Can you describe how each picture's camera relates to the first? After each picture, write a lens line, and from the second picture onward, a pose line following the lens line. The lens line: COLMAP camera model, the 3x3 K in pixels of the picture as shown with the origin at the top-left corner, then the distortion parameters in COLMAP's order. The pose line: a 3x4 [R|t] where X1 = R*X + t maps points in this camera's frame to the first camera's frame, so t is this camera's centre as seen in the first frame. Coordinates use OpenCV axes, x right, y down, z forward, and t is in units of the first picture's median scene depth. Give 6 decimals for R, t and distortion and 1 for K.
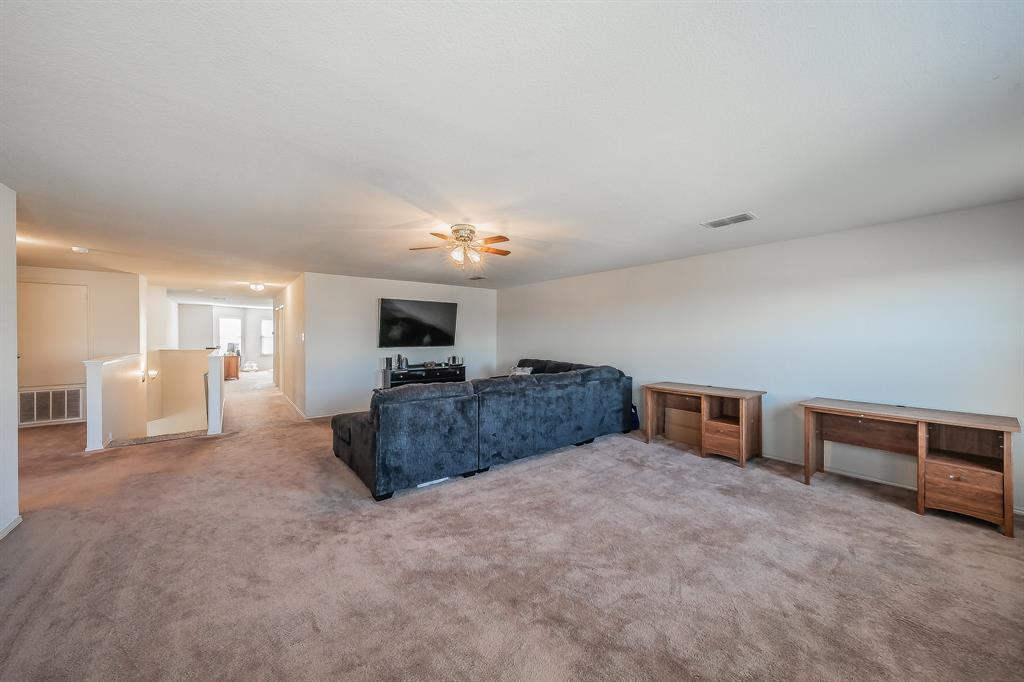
lens RADIAL K [[365.1, 0, 504.5], [0, 365.1, 335.2], [0, 0, 1]] dist [-0.011924, -0.000174]
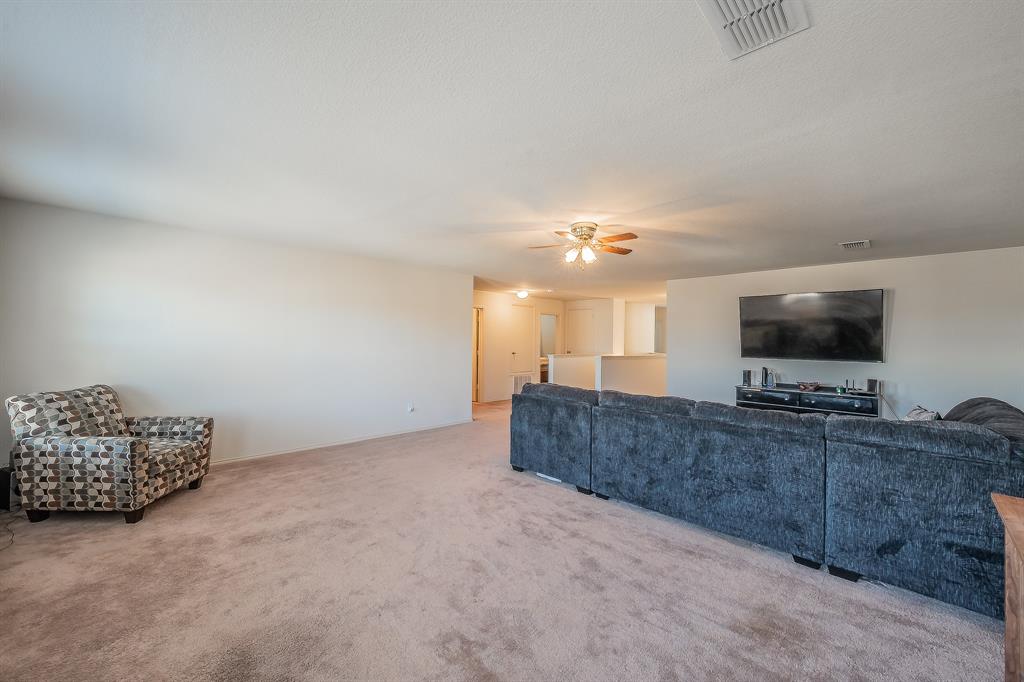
lens RADIAL K [[395.3, 0, 505.9], [0, 395.3, 340.6], [0, 0, 1]] dist [-0.001549, -0.000145]
pose [[0.146006, 0.004695, -0.989273, 0.660989], [-0.014270, 0.999895, 0.002639, 0.001711], [0.989181, 0.013731, 0.146058, 0.500739]]
